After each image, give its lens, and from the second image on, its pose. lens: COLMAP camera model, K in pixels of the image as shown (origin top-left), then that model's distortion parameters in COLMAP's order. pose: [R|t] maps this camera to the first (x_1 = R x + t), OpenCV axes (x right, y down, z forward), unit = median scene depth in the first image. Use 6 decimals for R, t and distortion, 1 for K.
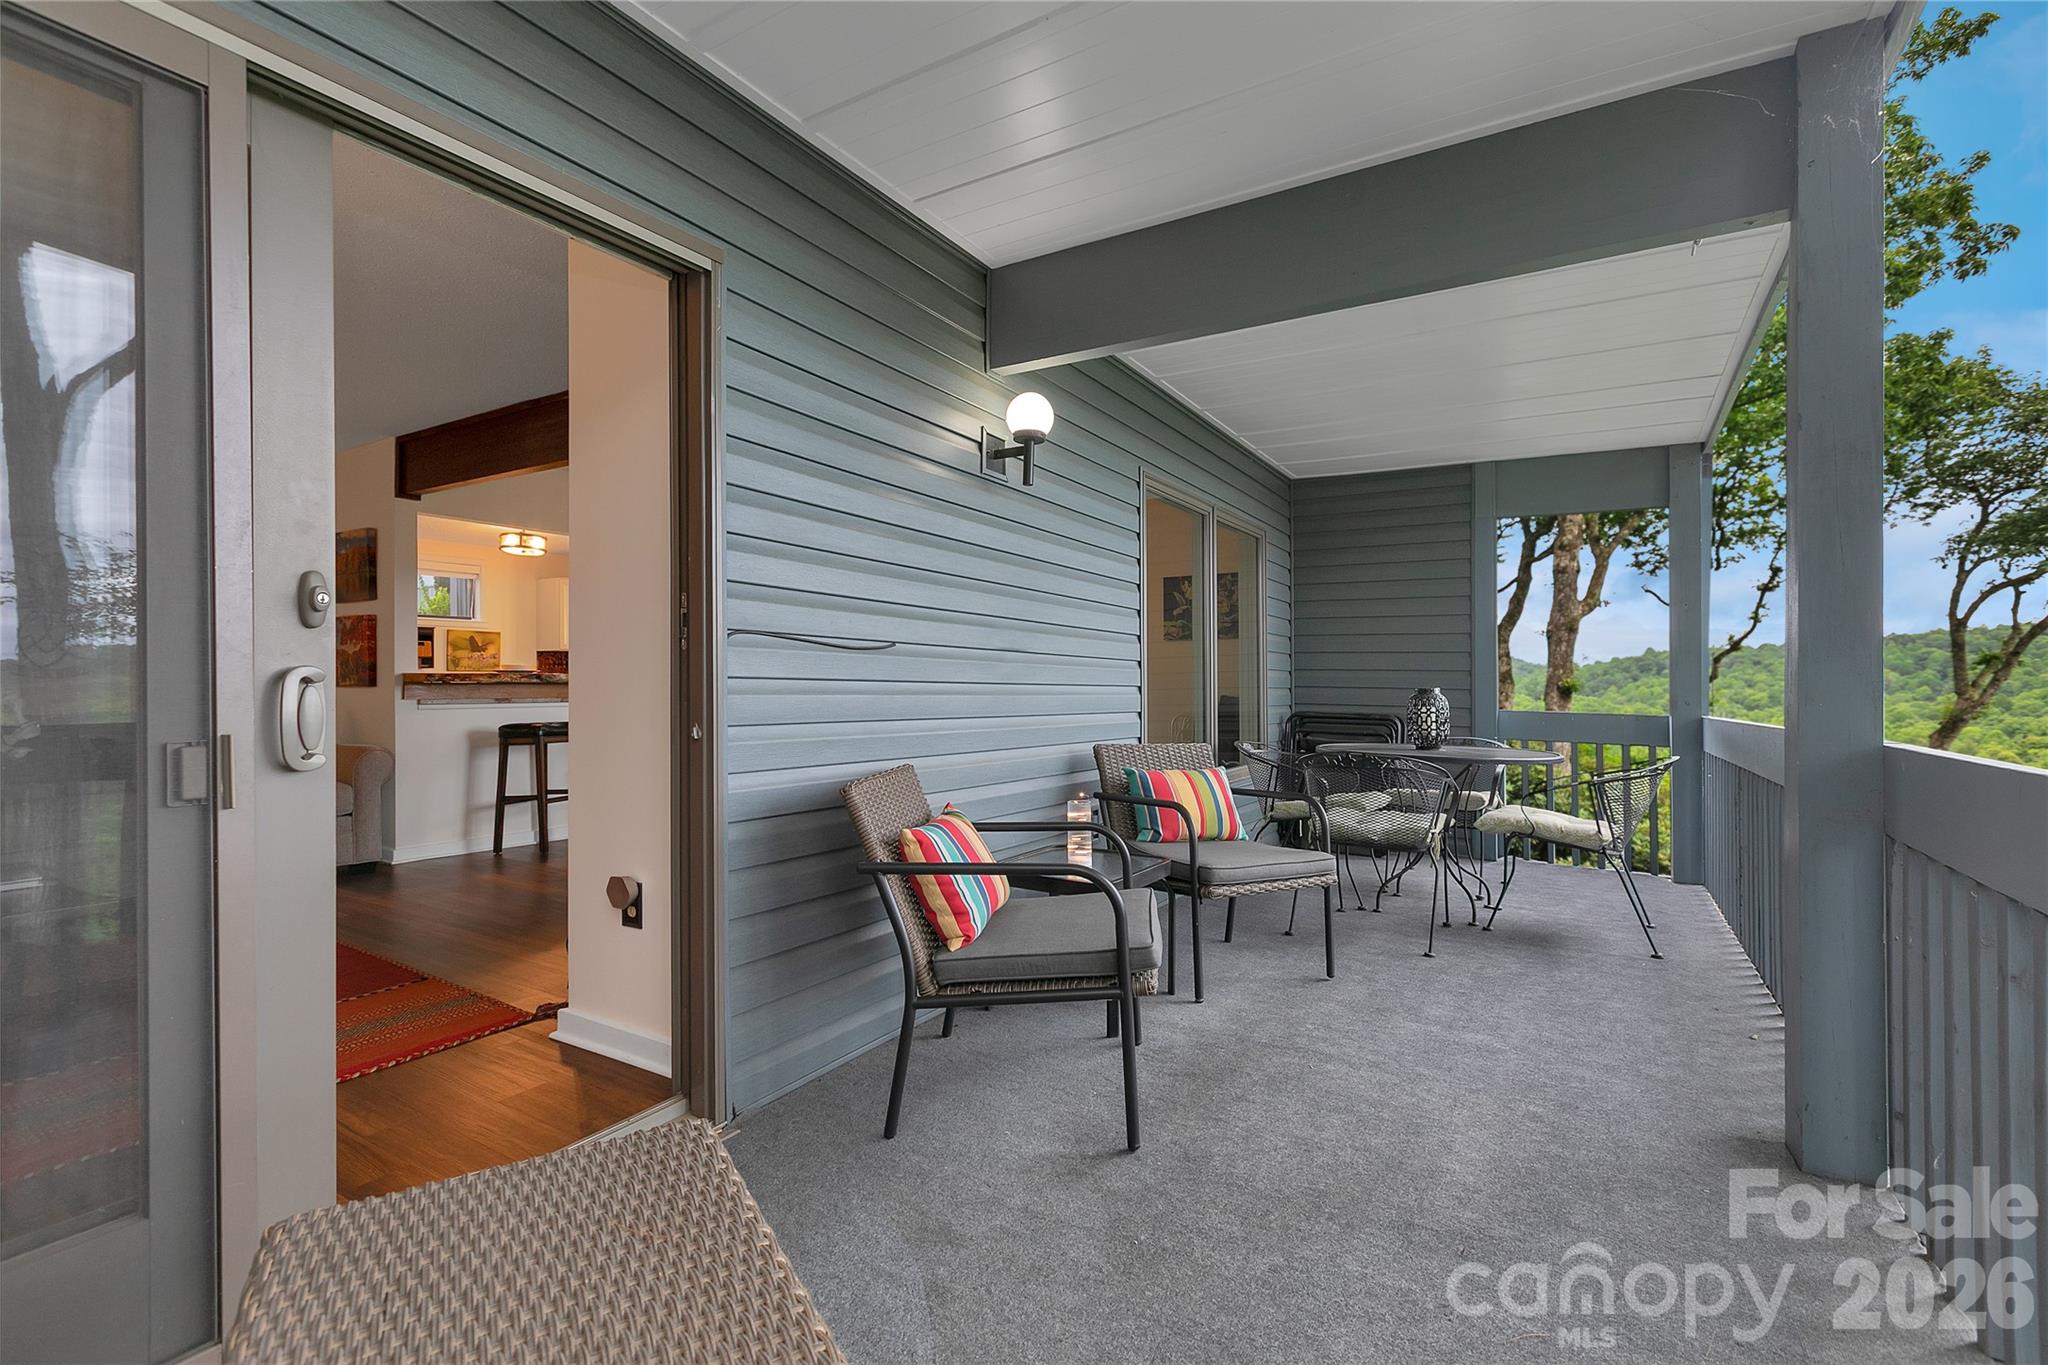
lens RADIAL K [[920.4, 0, 1039.9], [0, 920.4, 678.5], [0, 0, 1]] dist [0.000960, 0.000353]
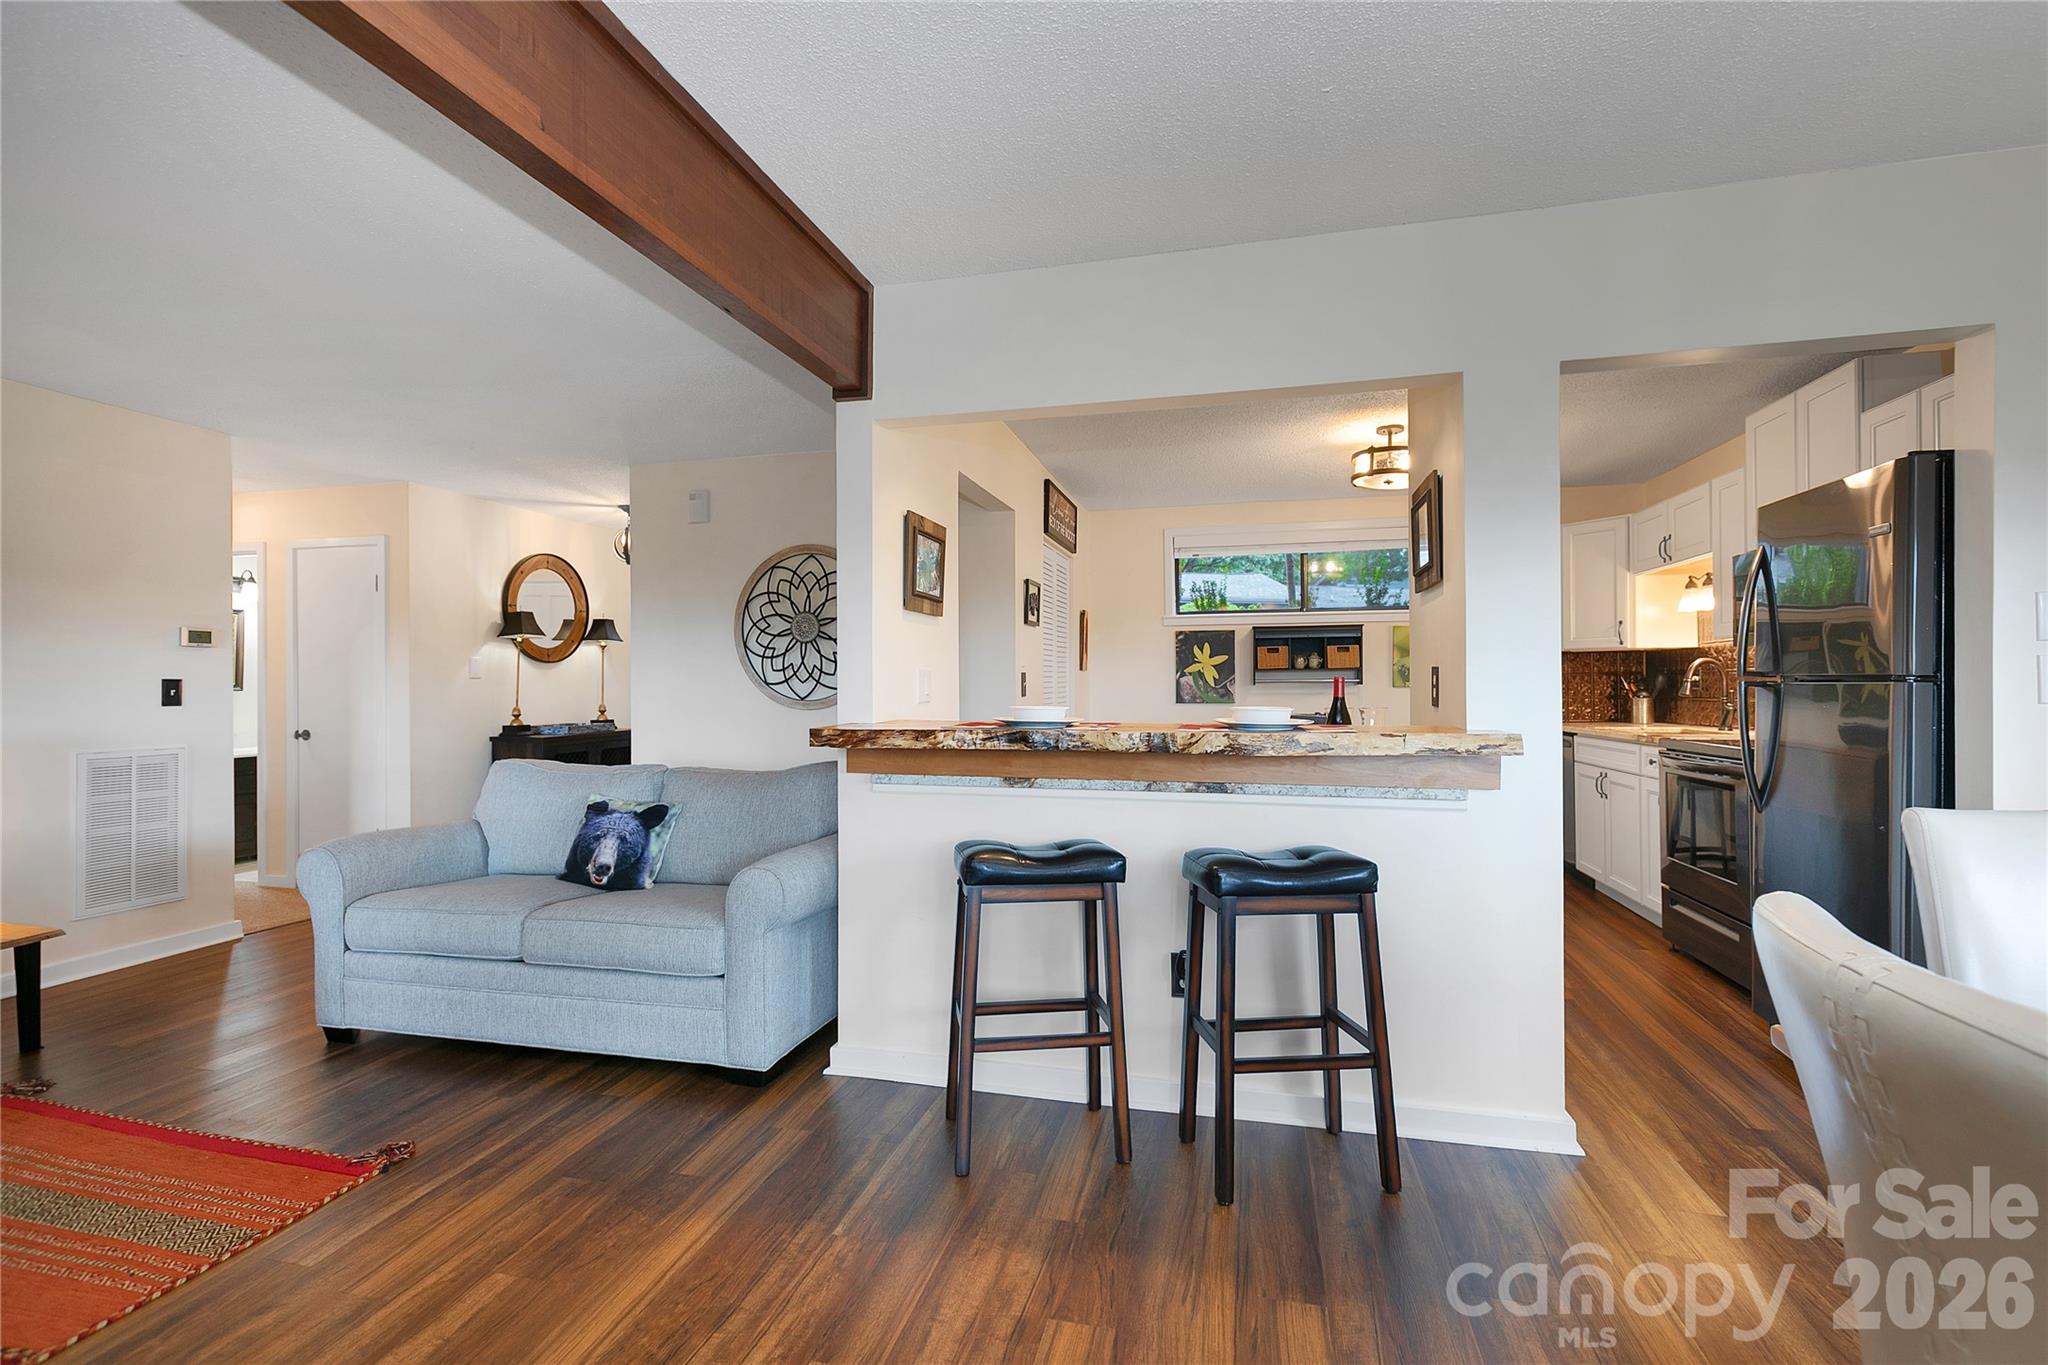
lens RADIAL K [[920.4, 0, 1035.6], [0, 920.4, 676.9], [0, 0, 1]] dist [0.000960, 0.000353]
pose [[0.313078, -0.001115, -0.949727, -0.144599], [0.008301, 0.999964, 0.001562, -0.032541], [0.949691, -0.008373, 0.313077, 0.921942]]
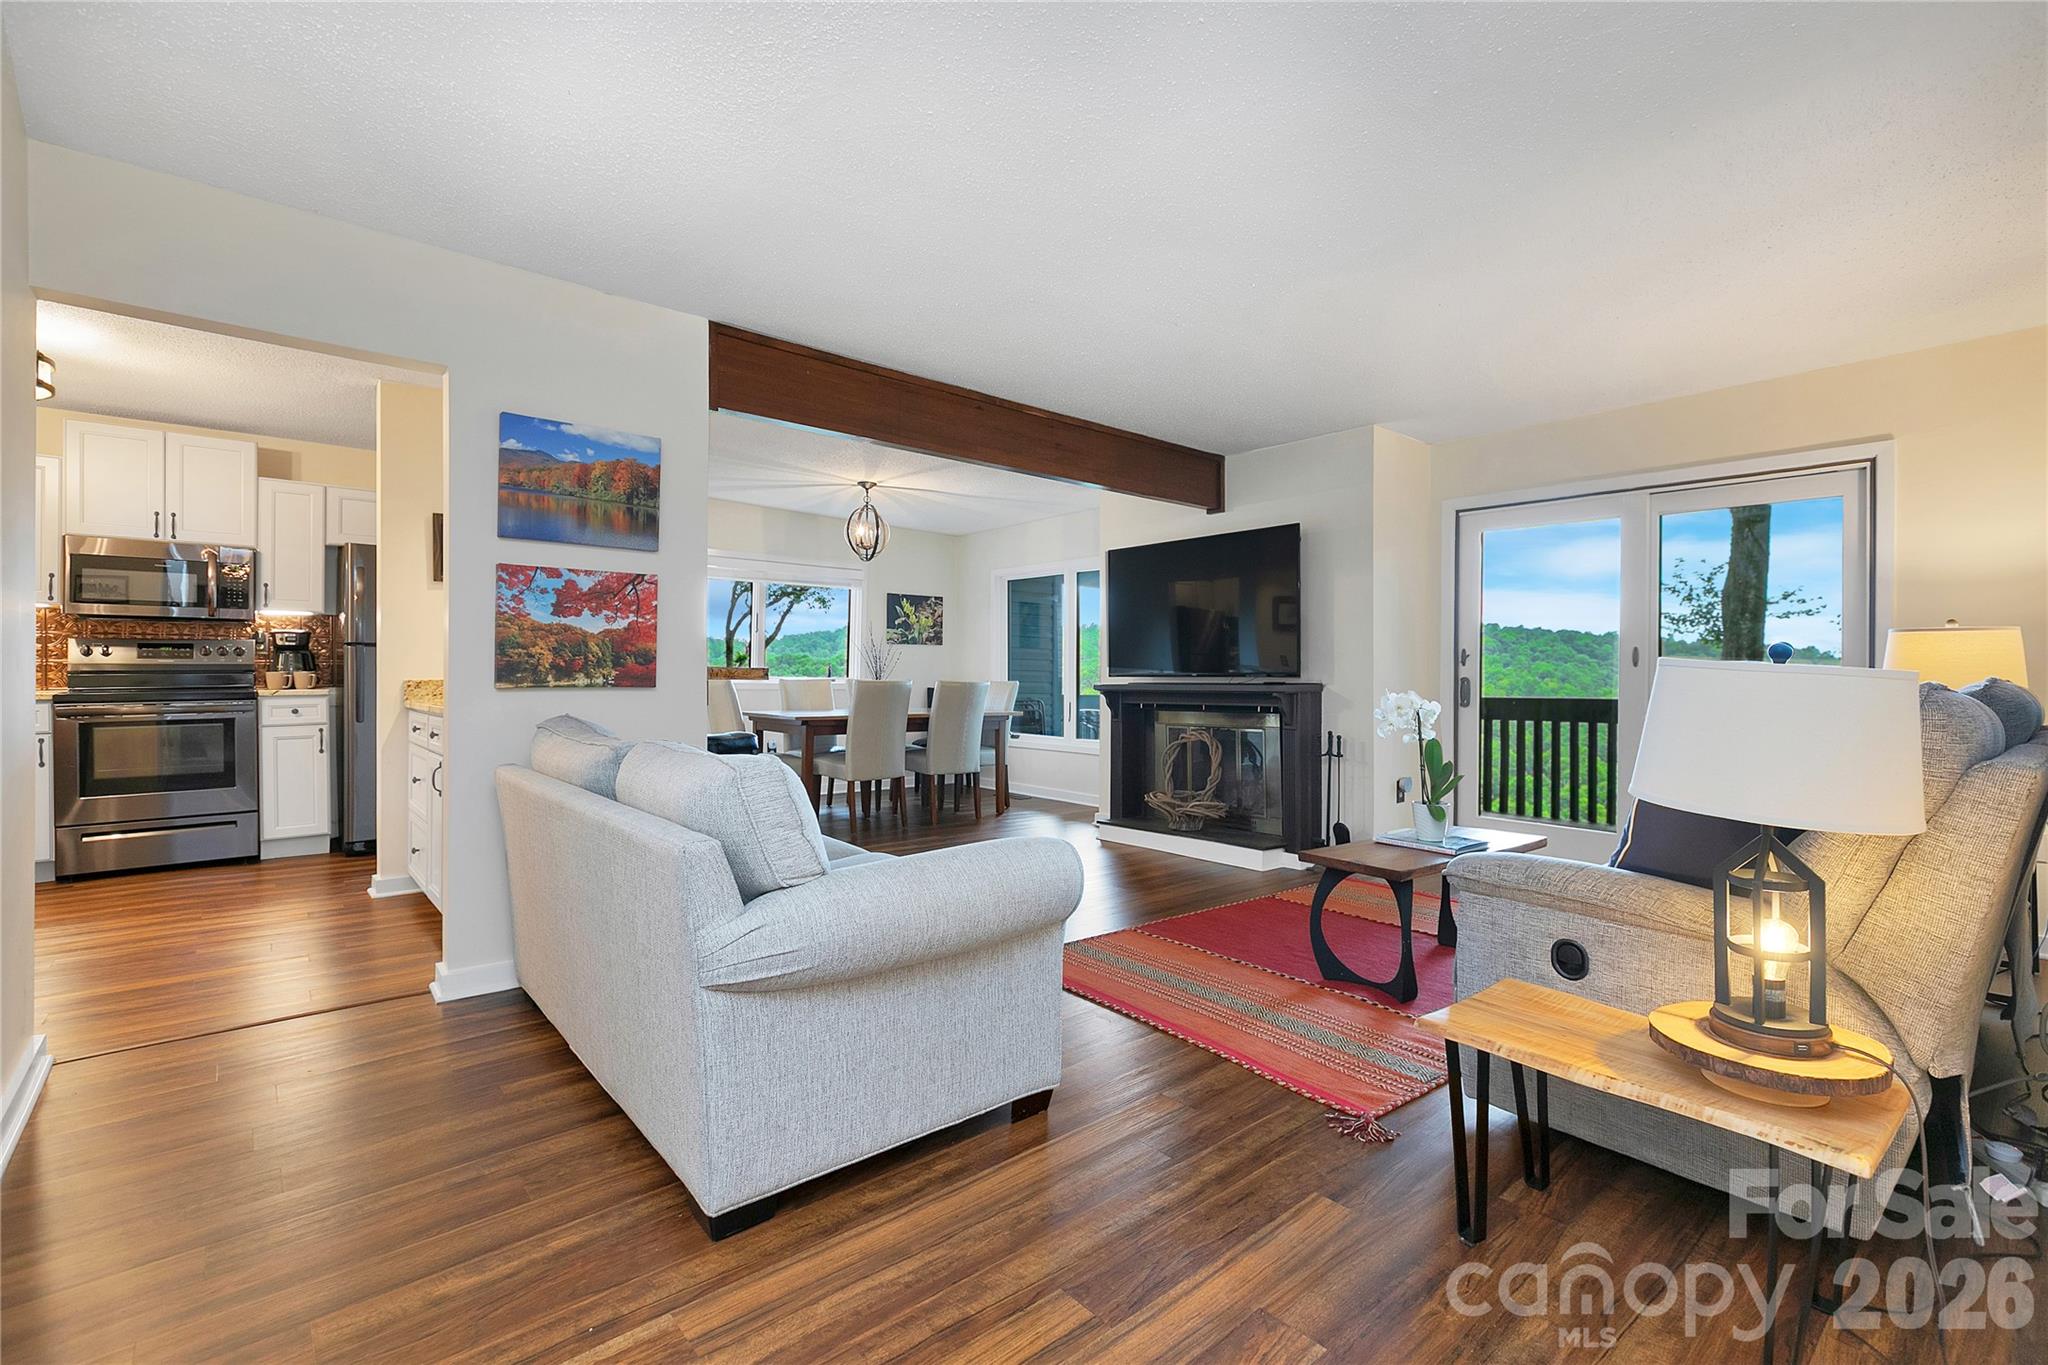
lens RADIAL K [[920.4, 0, 1038.6], [0, 920.4, 669.9], [0, 0, 1]] dist [0.000960, 0.000353]
pose [[0.295617, 0.007726, 0.955275, -1.248954], [-0.010528, 0.999933, -0.004829, -0.003076], [-0.955248, -0.008629, 0.295679, 0.556664]]
